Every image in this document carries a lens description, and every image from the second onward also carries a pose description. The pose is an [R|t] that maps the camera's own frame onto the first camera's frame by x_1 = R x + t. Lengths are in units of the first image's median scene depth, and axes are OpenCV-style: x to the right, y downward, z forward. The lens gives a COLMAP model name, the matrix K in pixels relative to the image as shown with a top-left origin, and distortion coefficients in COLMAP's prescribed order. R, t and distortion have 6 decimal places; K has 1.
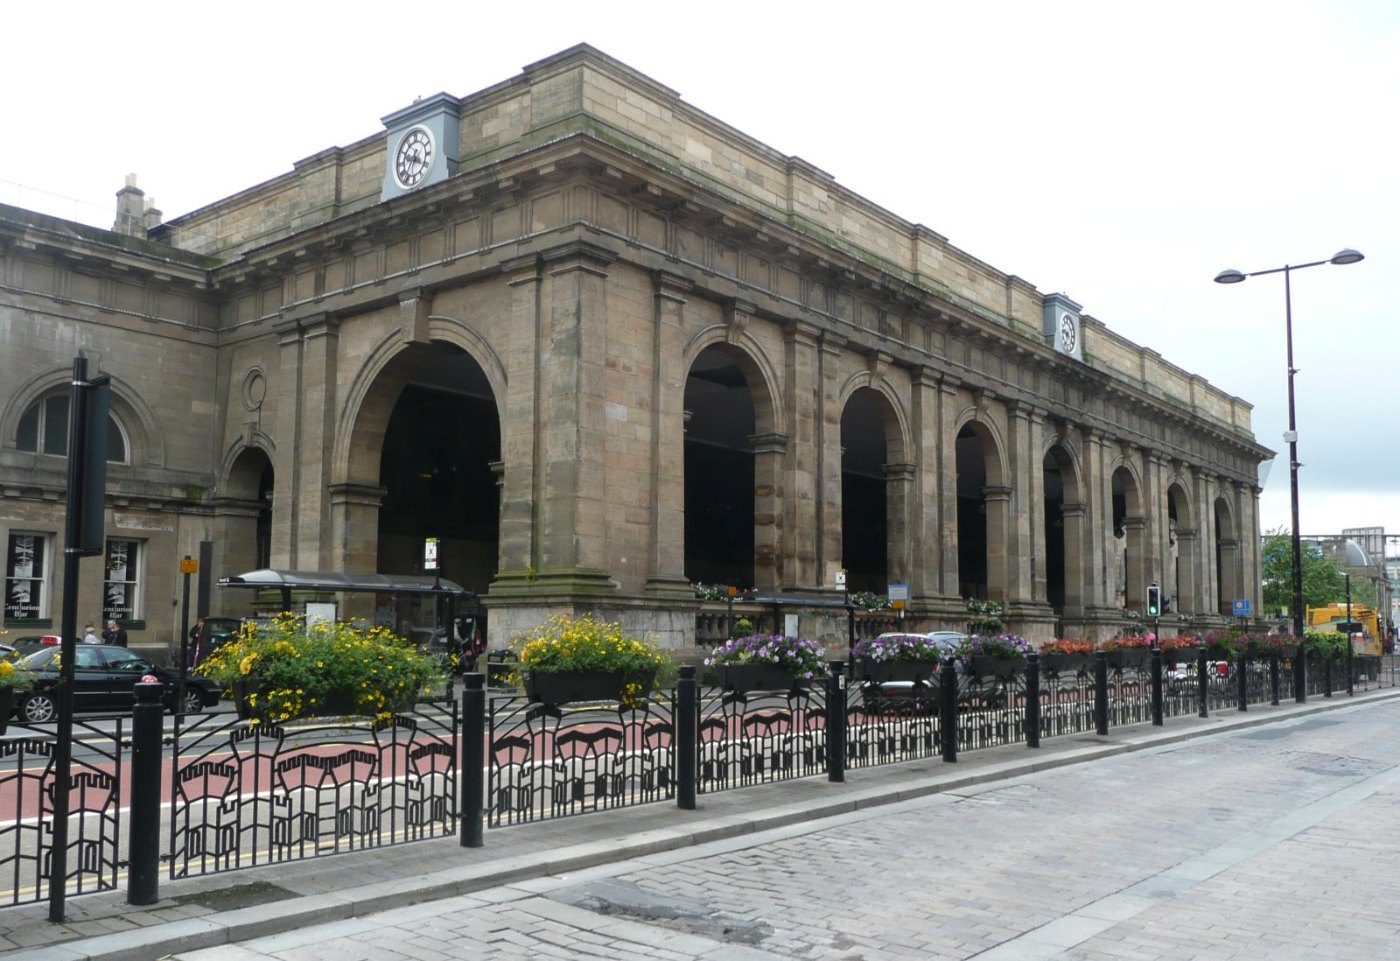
lens RADIAL K [[1252.2, 0, 703.3], [0, 1252.2, 552.0], [0, 0, 1]] dist [-0.041284, 0.011550]
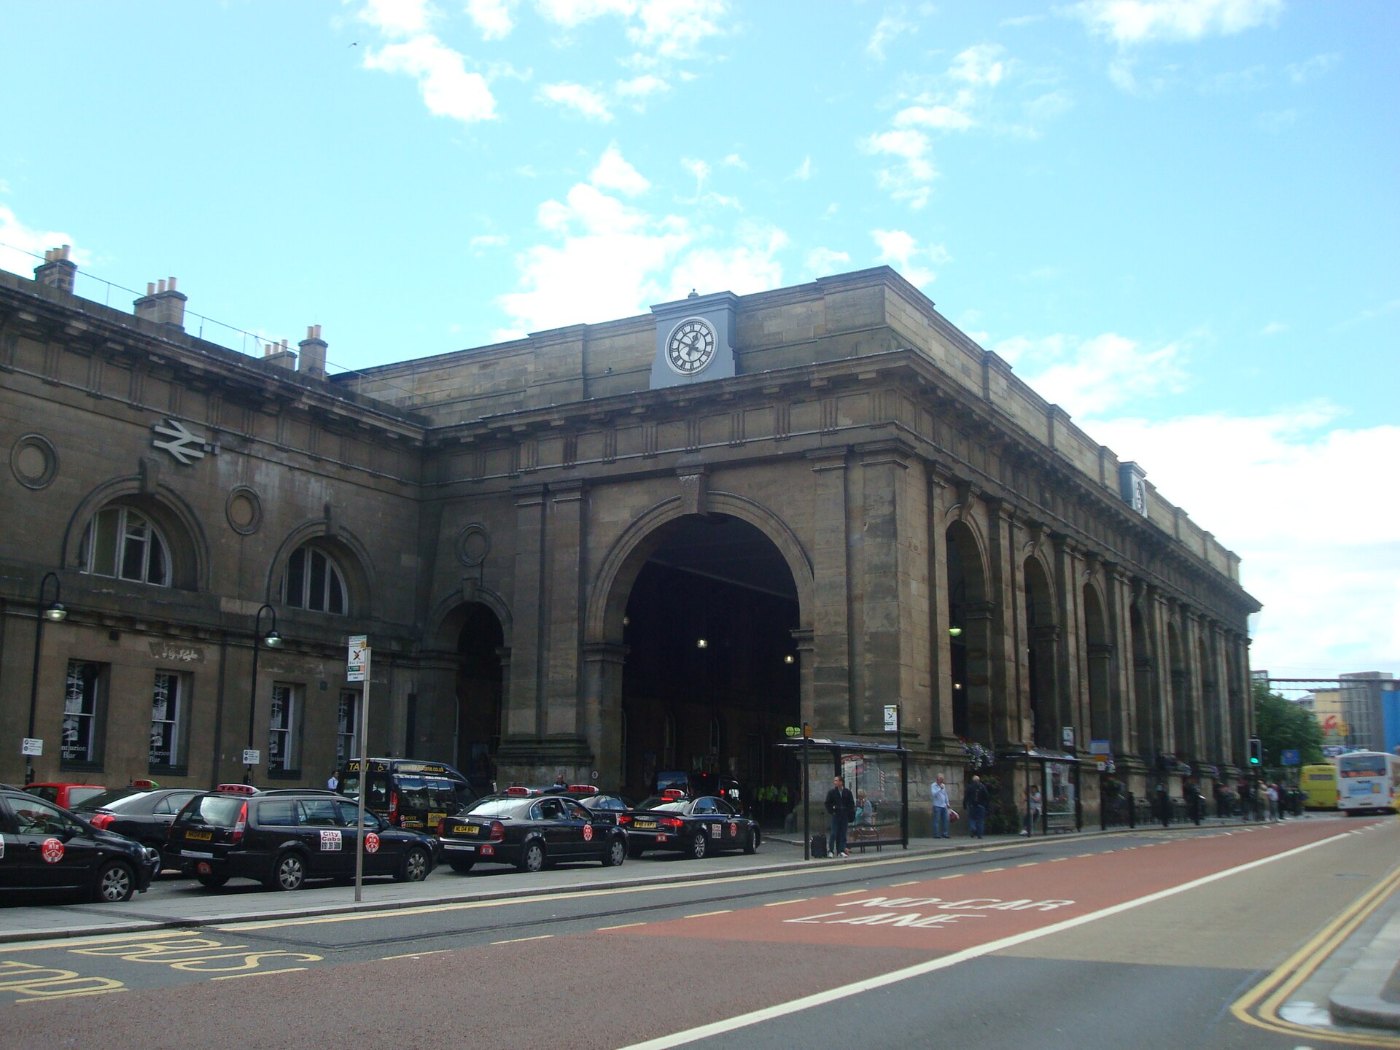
lens RADIAL K [[1441.1, 0, 696.2], [0, 1441.1, 516.7], [0, 0, 1]] dist [-0.109798, 0.000000]
pose [[0.990251, 0.026843, 0.136686, -0.374157], [-0.010161, 0.992563, -0.121309, -0.013678], [-0.138925, 0.118738, 0.983159, -0.211545]]
